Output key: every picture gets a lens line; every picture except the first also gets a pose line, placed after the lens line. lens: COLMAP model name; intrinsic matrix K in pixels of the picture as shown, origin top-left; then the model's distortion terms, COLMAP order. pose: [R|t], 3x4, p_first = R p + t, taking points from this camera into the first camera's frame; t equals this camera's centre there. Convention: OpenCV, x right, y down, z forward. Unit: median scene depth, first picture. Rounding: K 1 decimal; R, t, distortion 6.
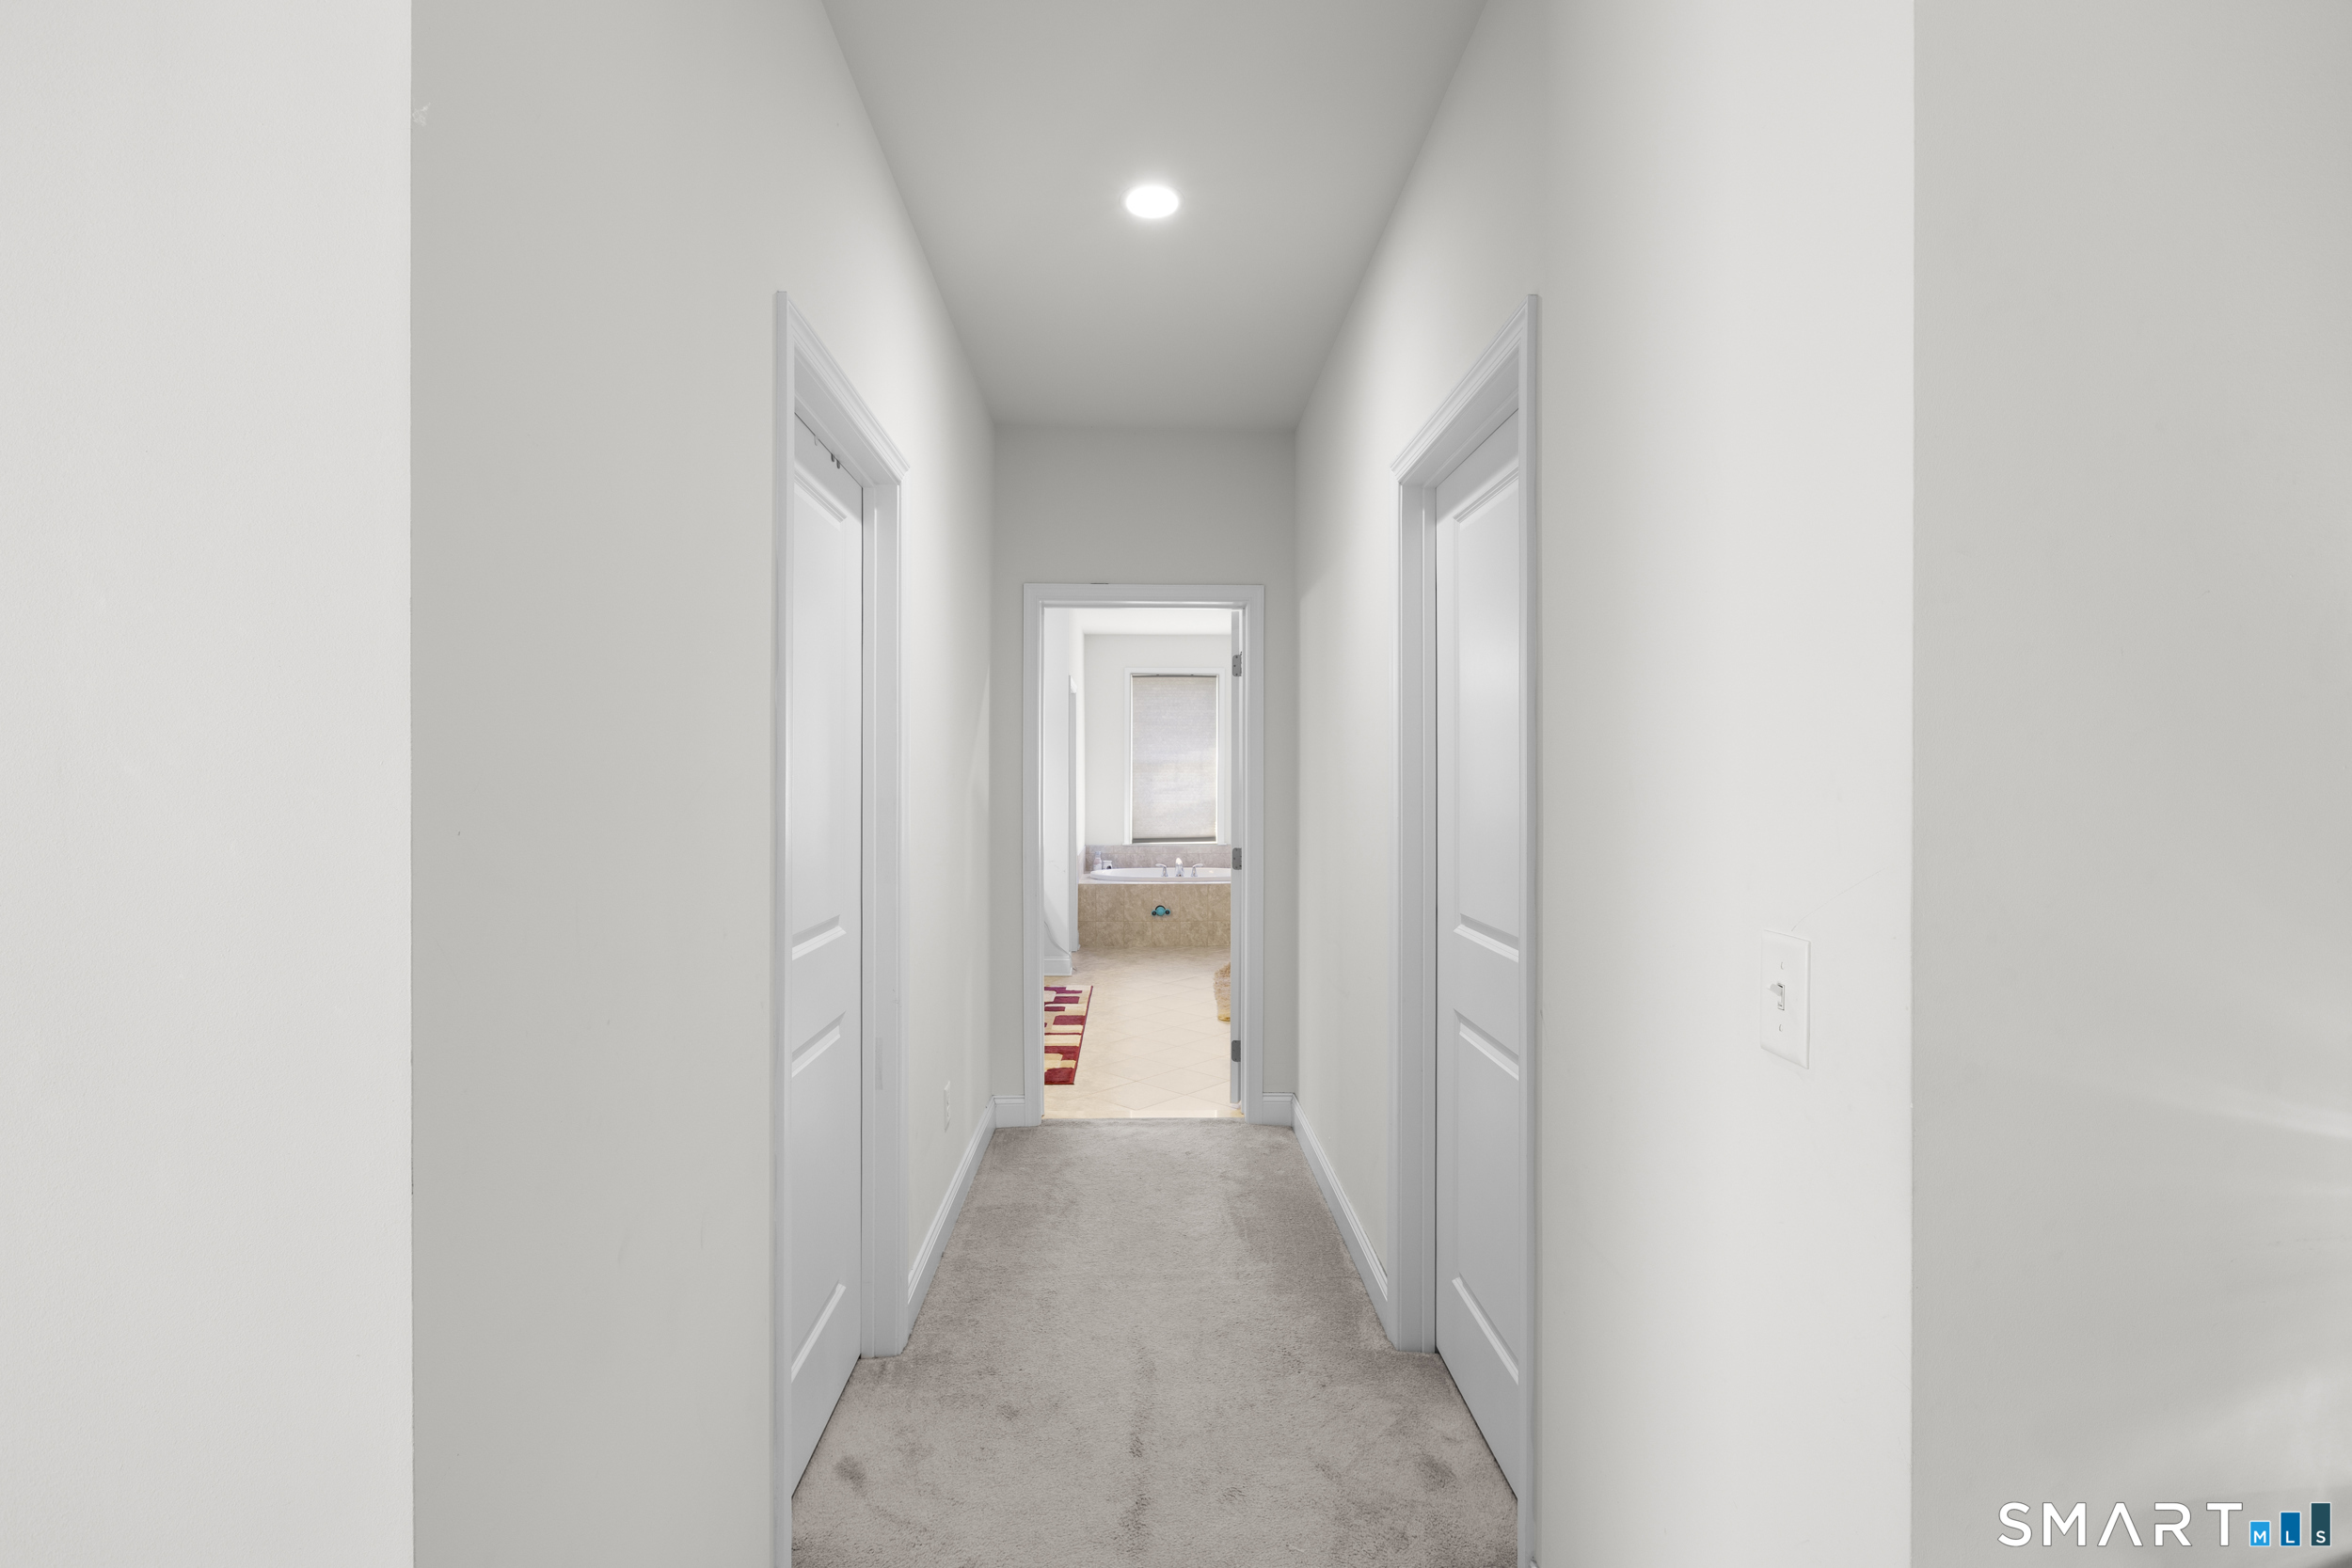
lens RADIAL K [[1080.6, 0, 1176.0], [0, 1080.6, 784.0], [0, 0, 1]] dist [-0.000572, -0.000237]
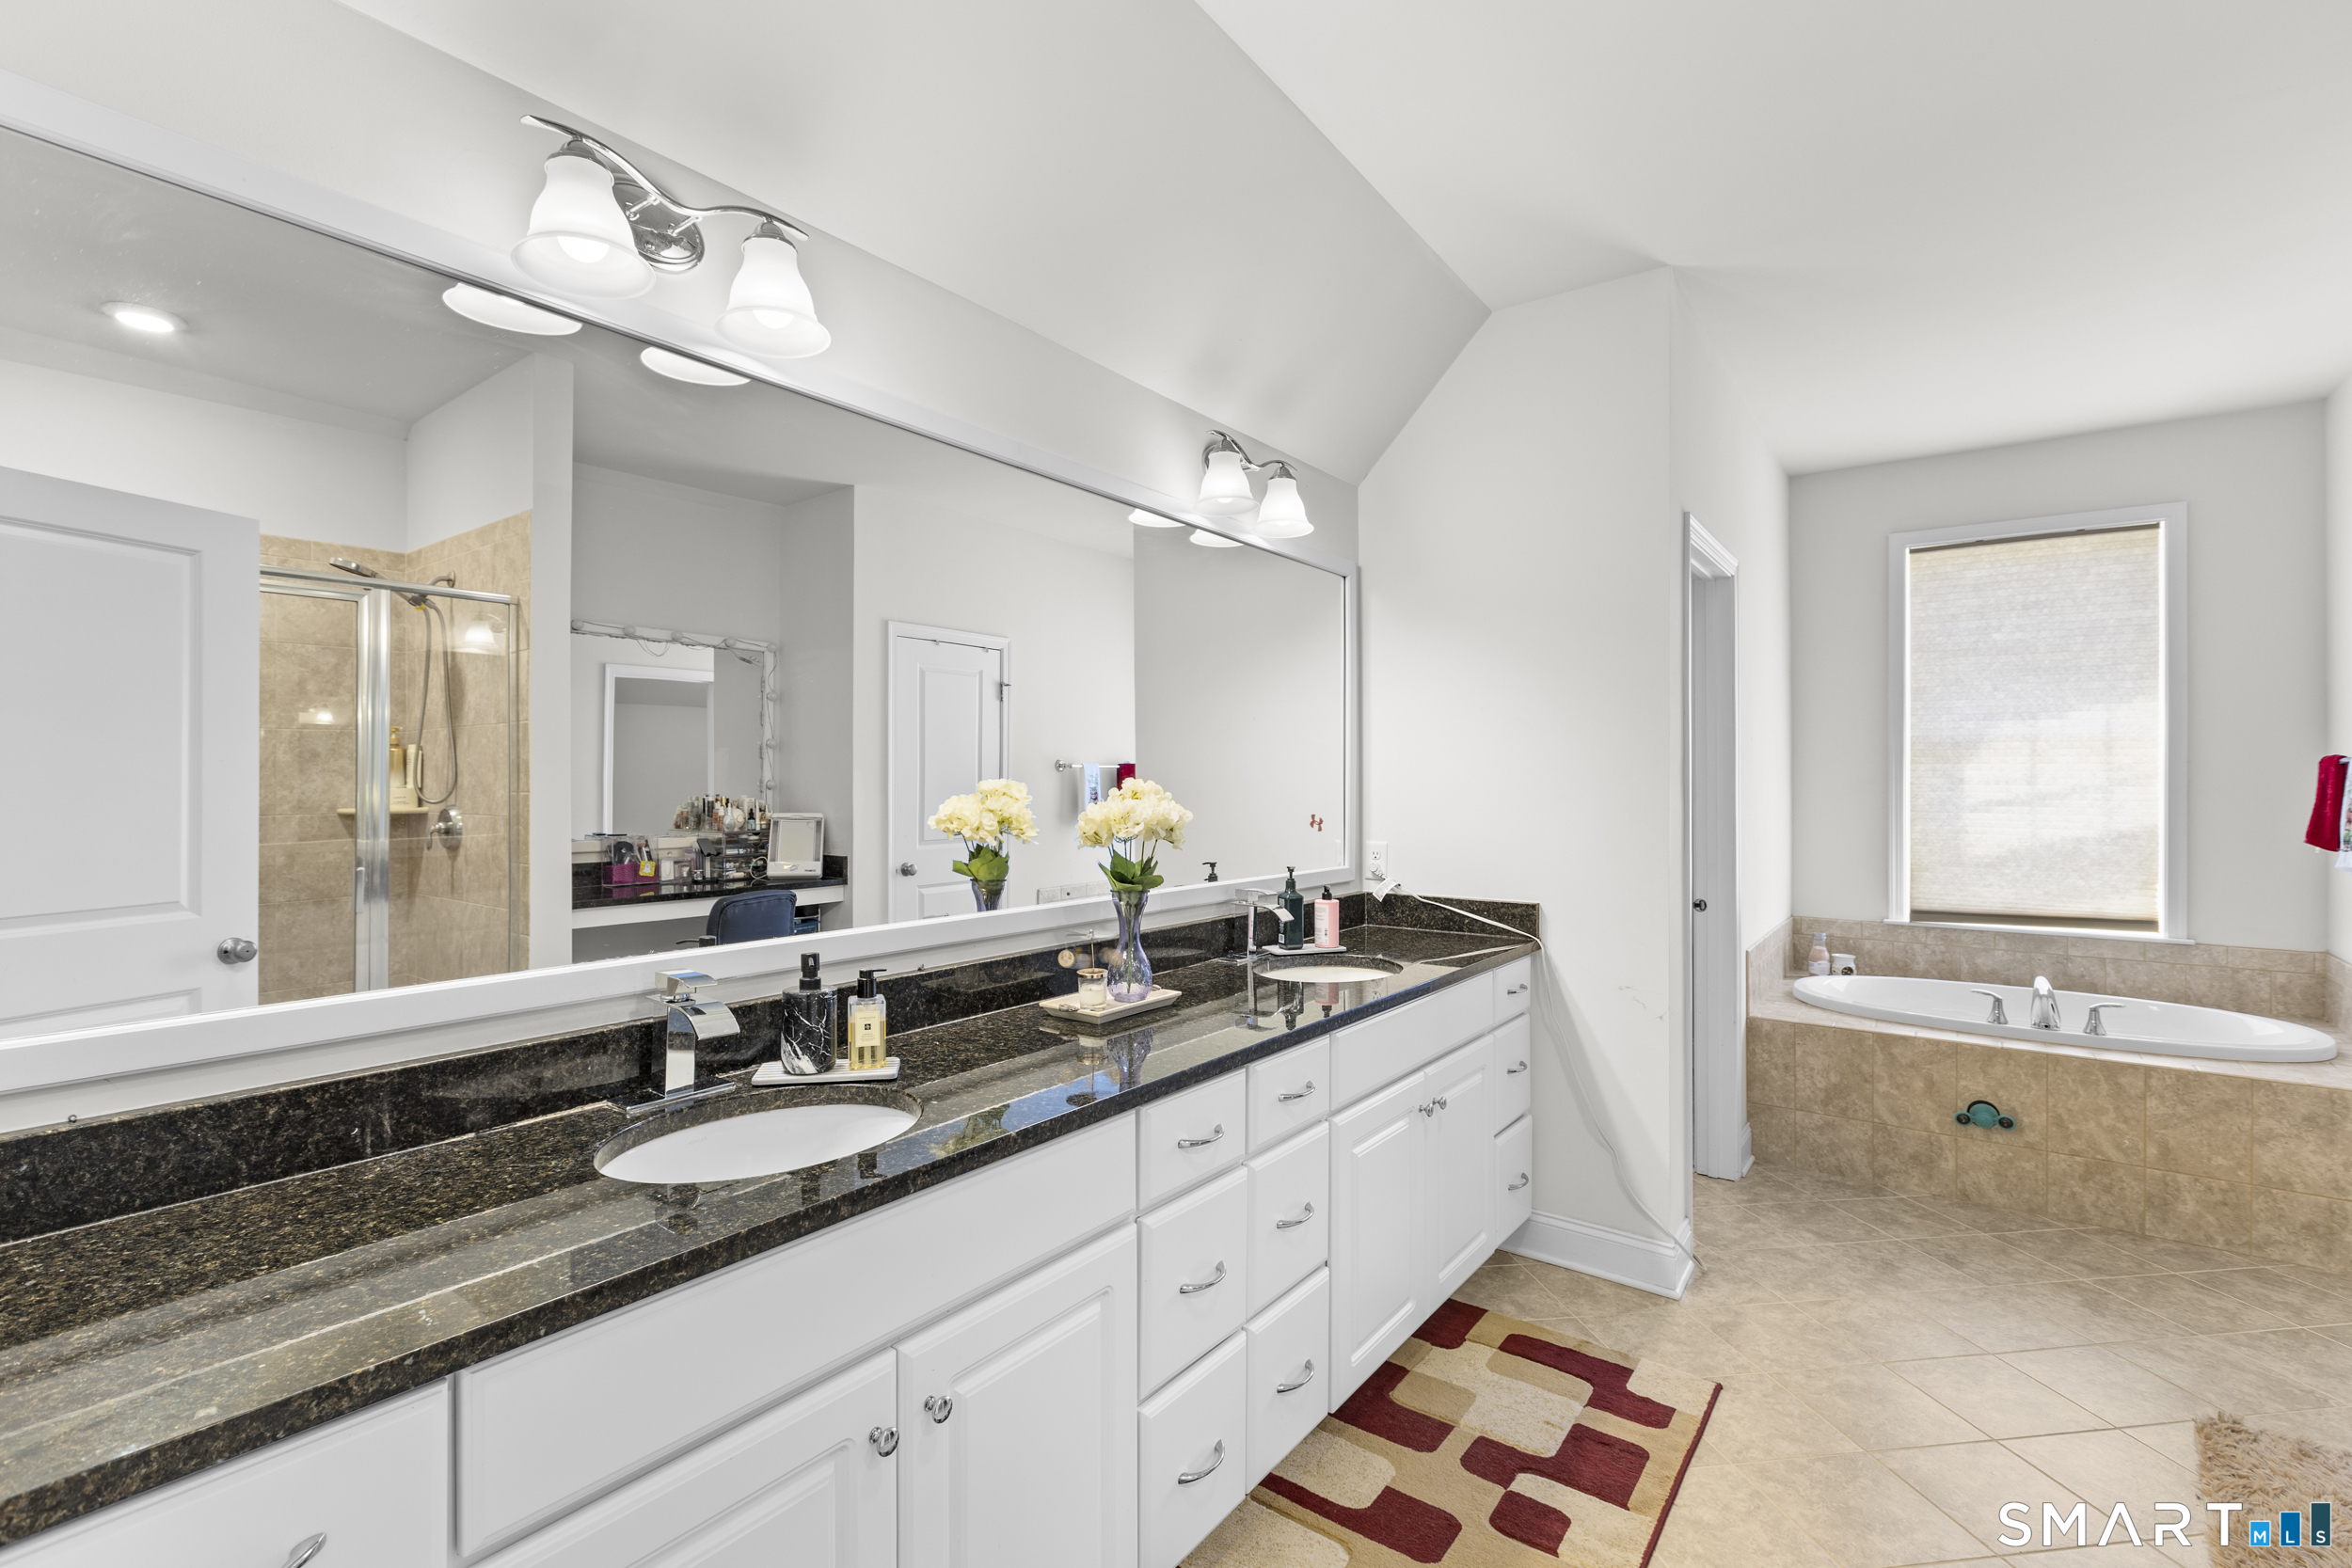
lens RADIAL K [[1080.6, 0, 1176.0], [0, 1080.6, 784.0], [0, 0, 1]] dist [-0.000572, -0.000237]
pose [[0.786396, 0.005044, -0.617702, -0.003345], [-0.006080, 0.999981, 0.000425, -0.000624], [0.617692, 0.003421, 0.786412, 0.510793]]
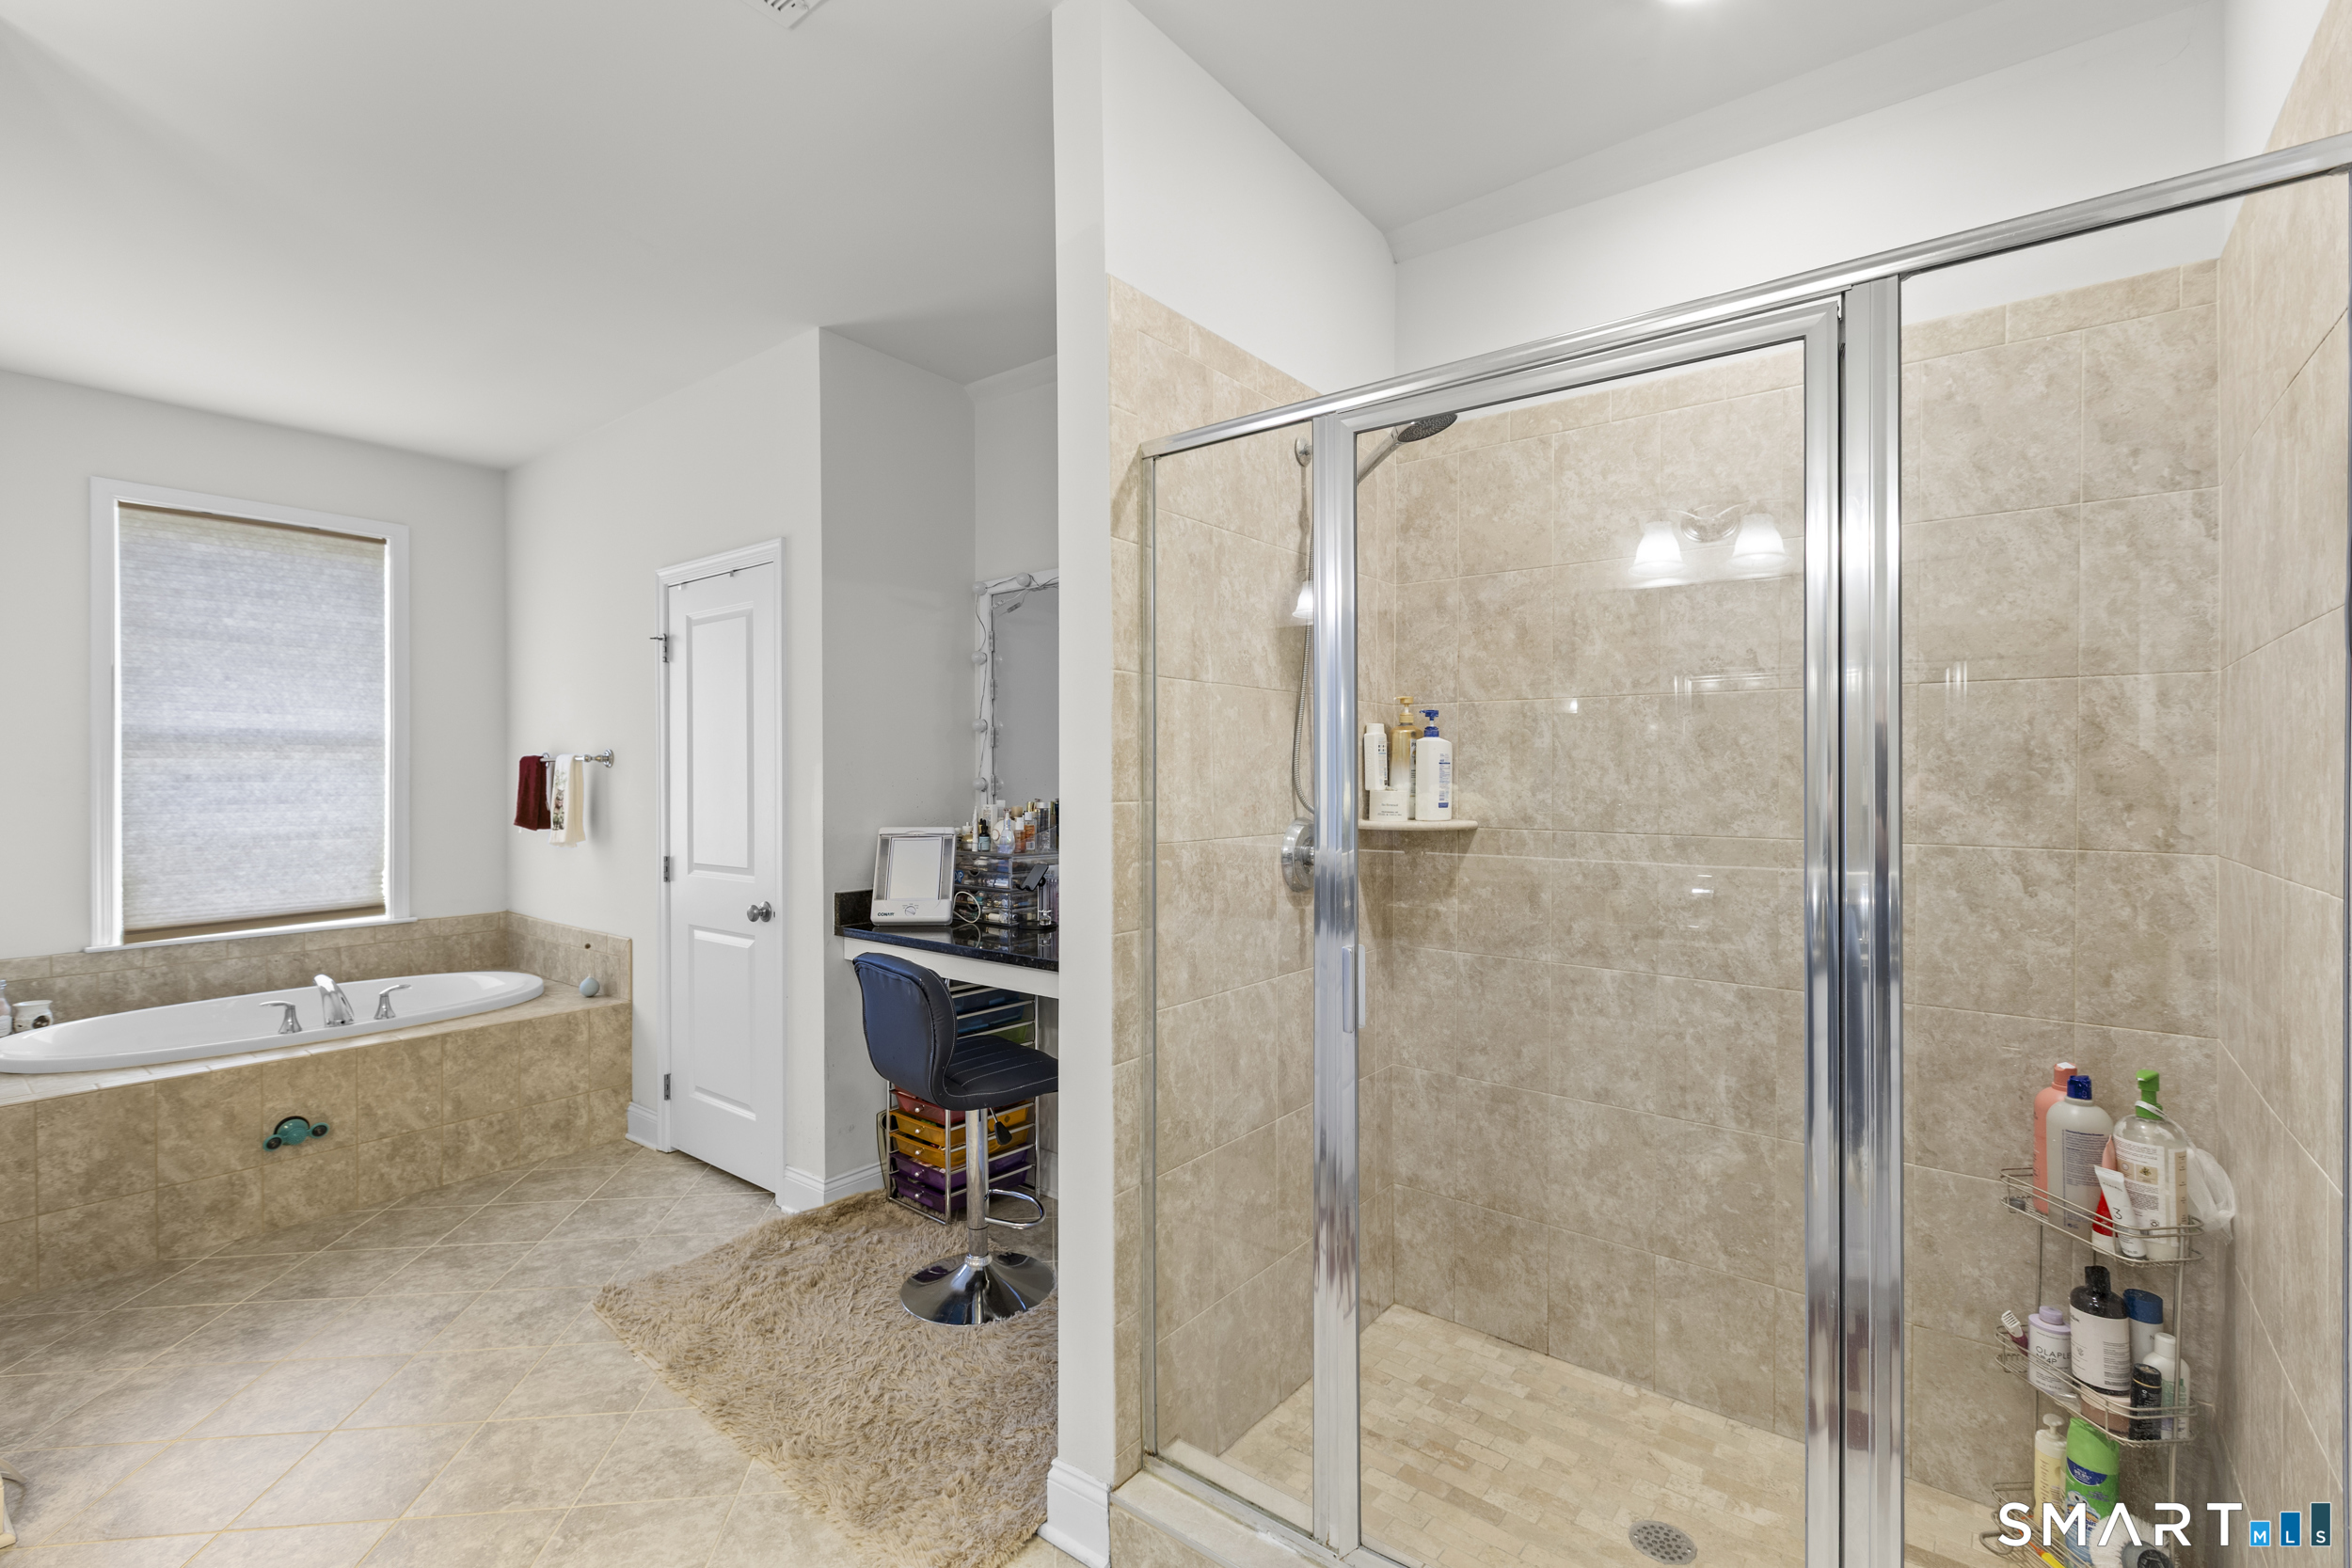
lens RADIAL K [[1032.8, 0, 1176.0], [0, 1032.8, 784.0], [0, 0, 1]] dist [-0.011815, -0.000035]
pose [[0.637214, -0.010017, 0.770622, -0.089758], [0.007026, 0.999949, 0.007188, -0.001537], [-0.770655, 0.000834, 0.637252, 0.543849]]
